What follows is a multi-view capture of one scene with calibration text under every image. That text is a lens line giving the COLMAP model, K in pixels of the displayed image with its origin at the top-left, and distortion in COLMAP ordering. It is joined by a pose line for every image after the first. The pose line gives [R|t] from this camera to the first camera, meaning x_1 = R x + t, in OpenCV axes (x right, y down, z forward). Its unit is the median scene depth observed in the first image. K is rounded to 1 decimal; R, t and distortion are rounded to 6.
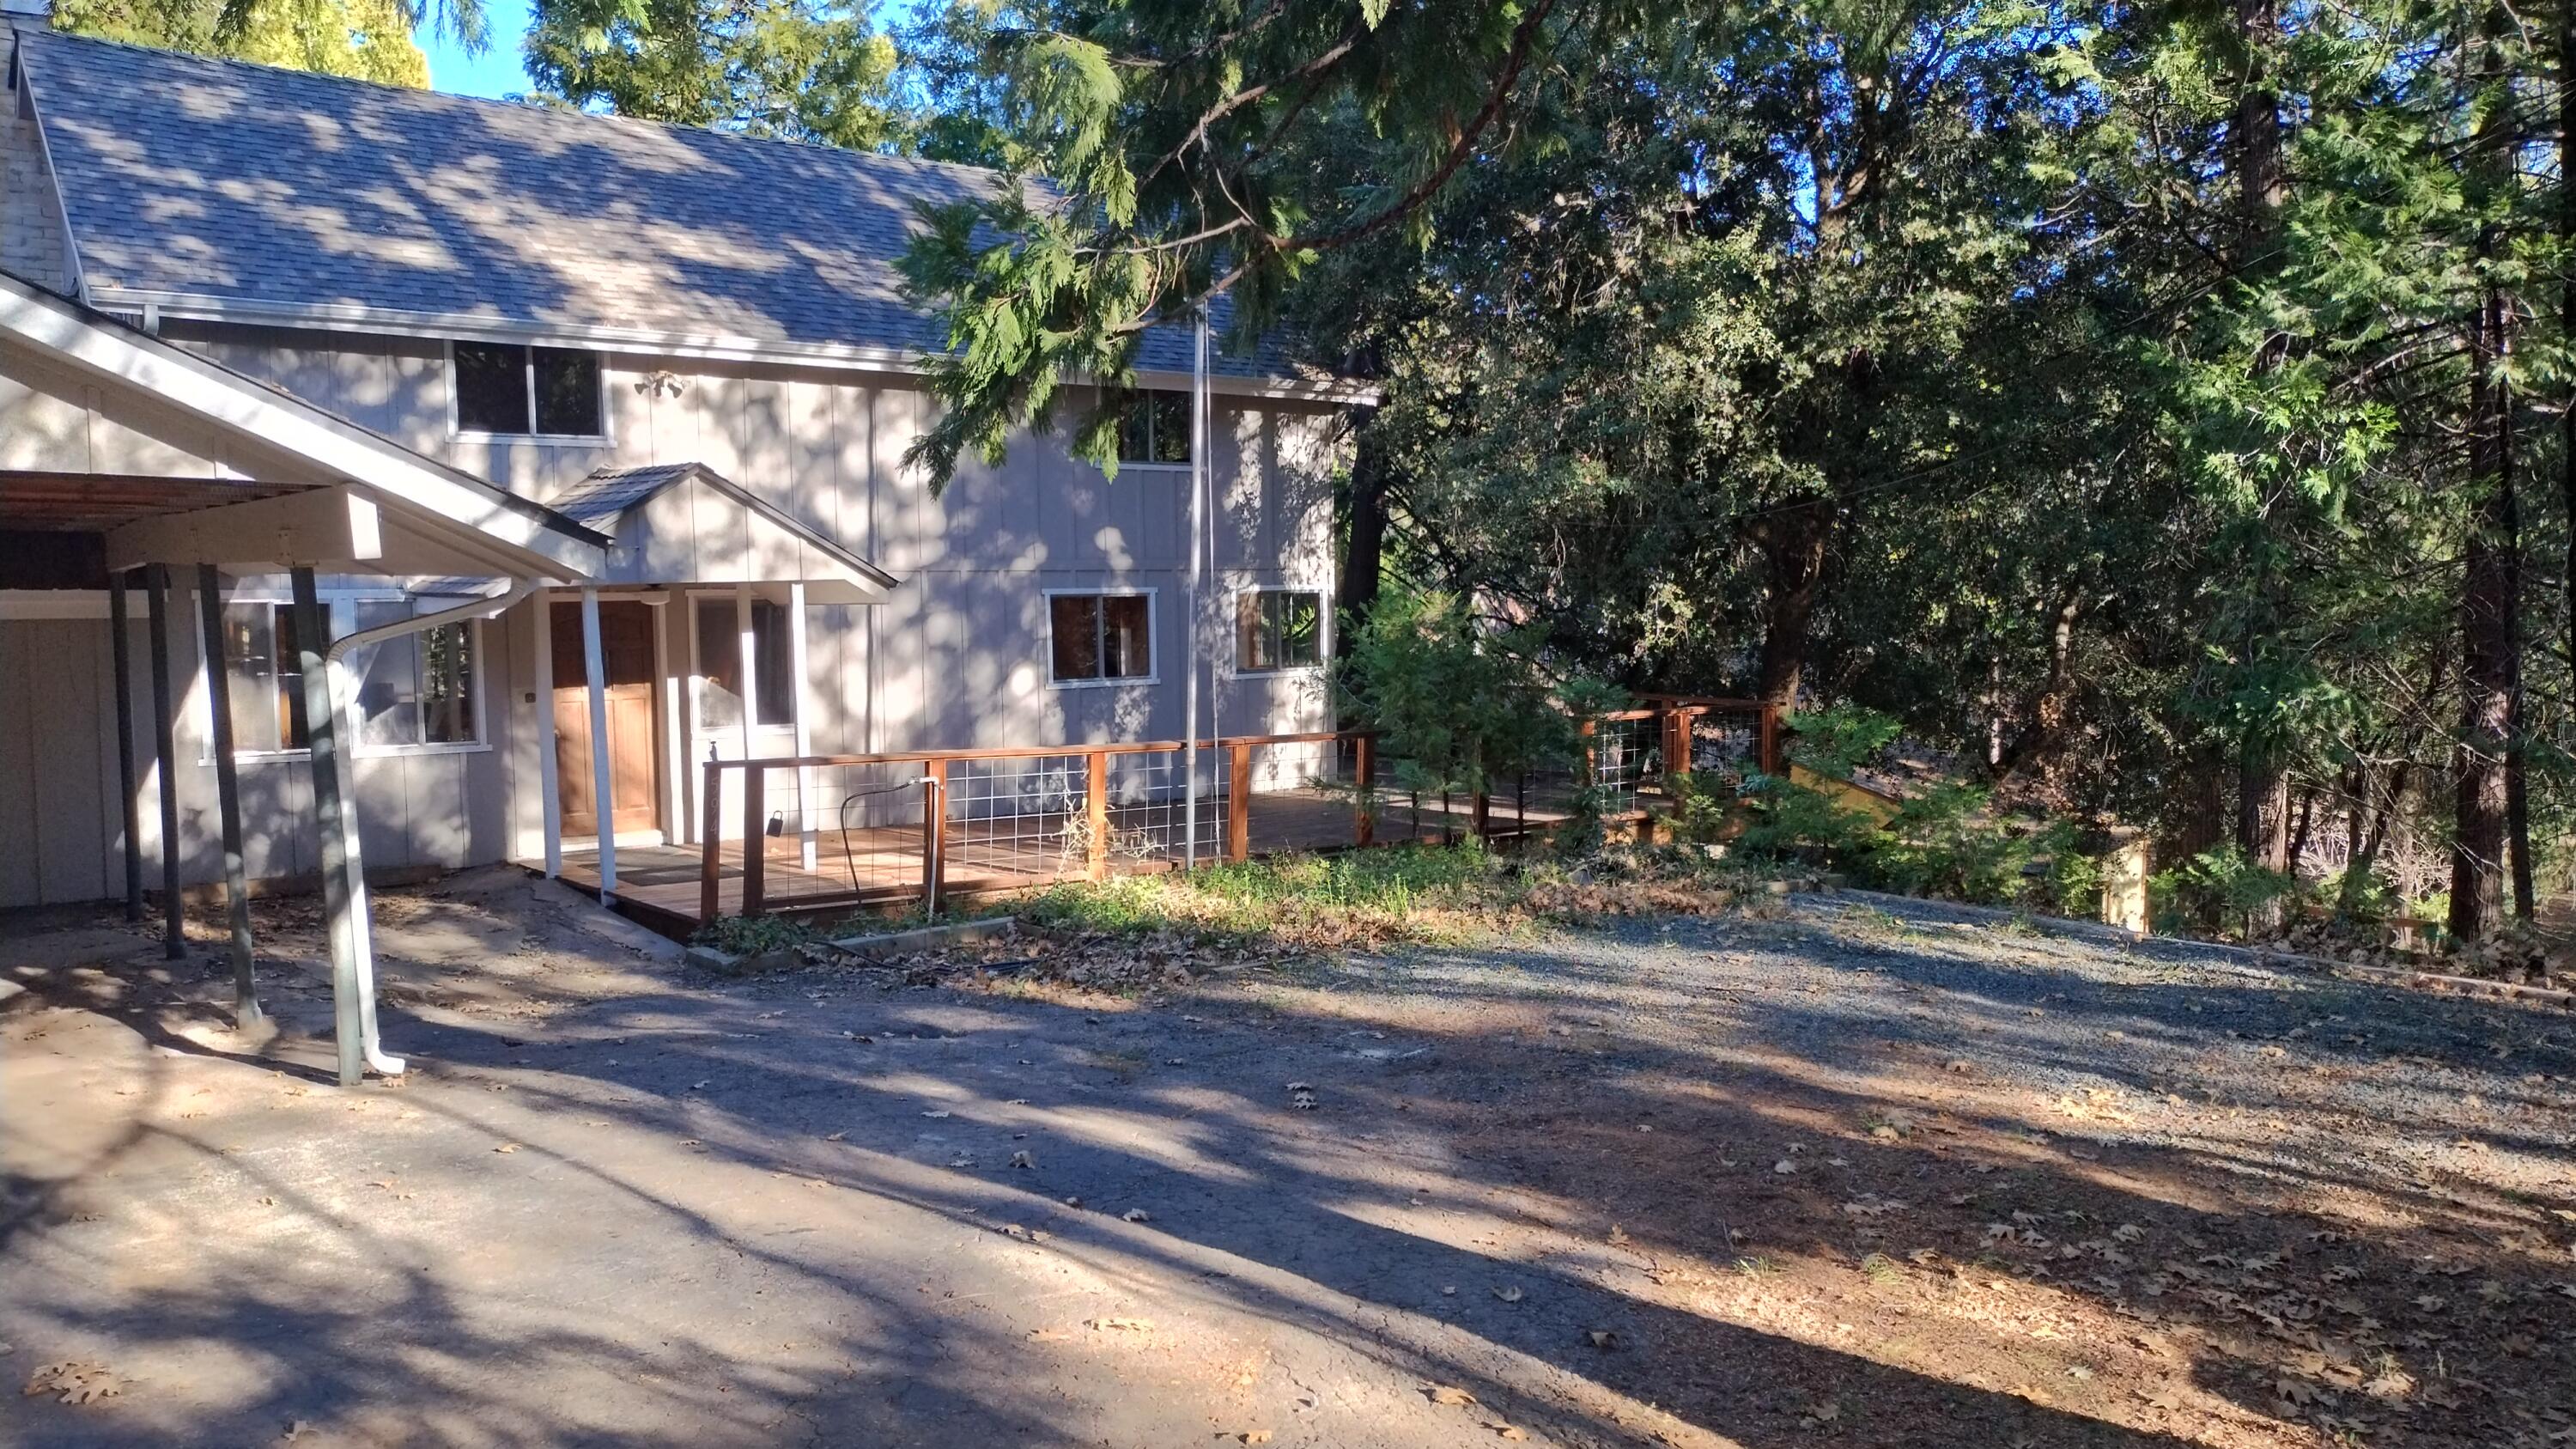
lens RADIAL K [[1905.9, 0, 1286.3], [0, 1905.9, 725.4], [0, 0, 1]] dist [0.041553, -0.039784]
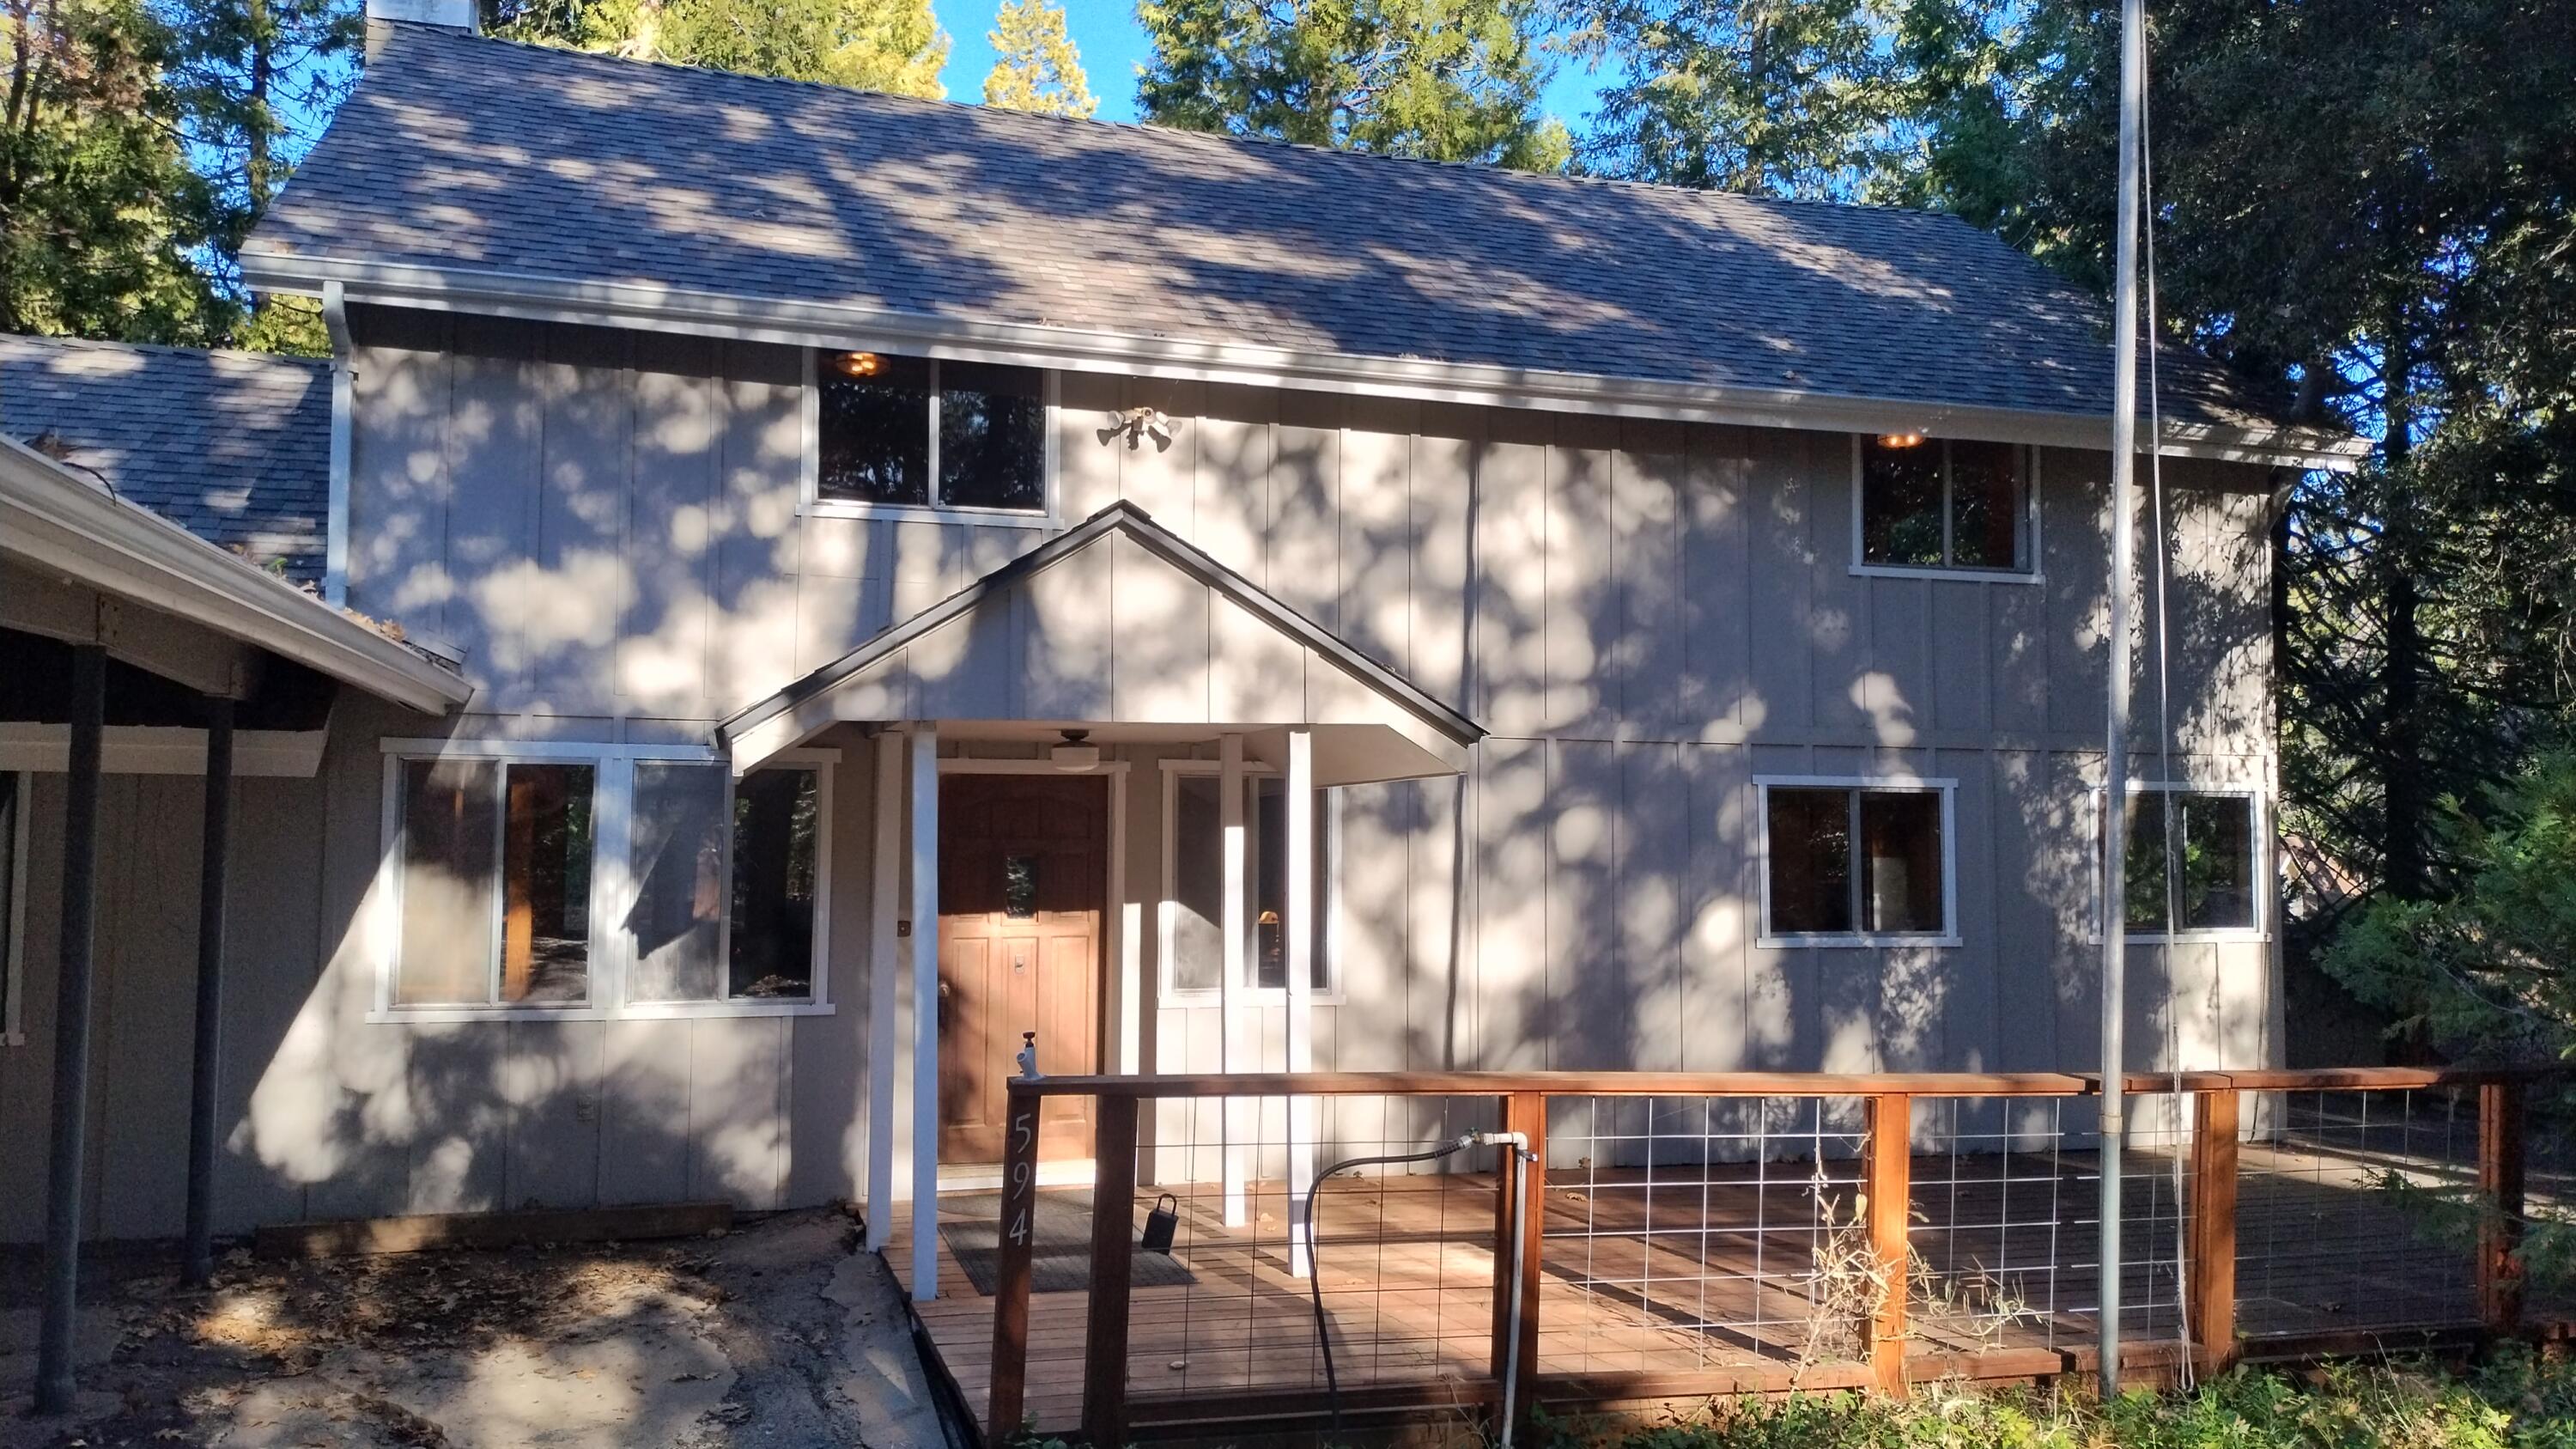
lens RADIAL K [[1905.9, 0, 1286.6], [0, 1905.9, 697.1], [0, 0, 1]] dist [0.041553, -0.039784]
pose [[0.936119, -0.007700, -0.351599, -0.061894], [-0.044263, 0.989230, -0.139513, -0.007230], [0.348887, 0.146164, 0.925696, 0.439926]]
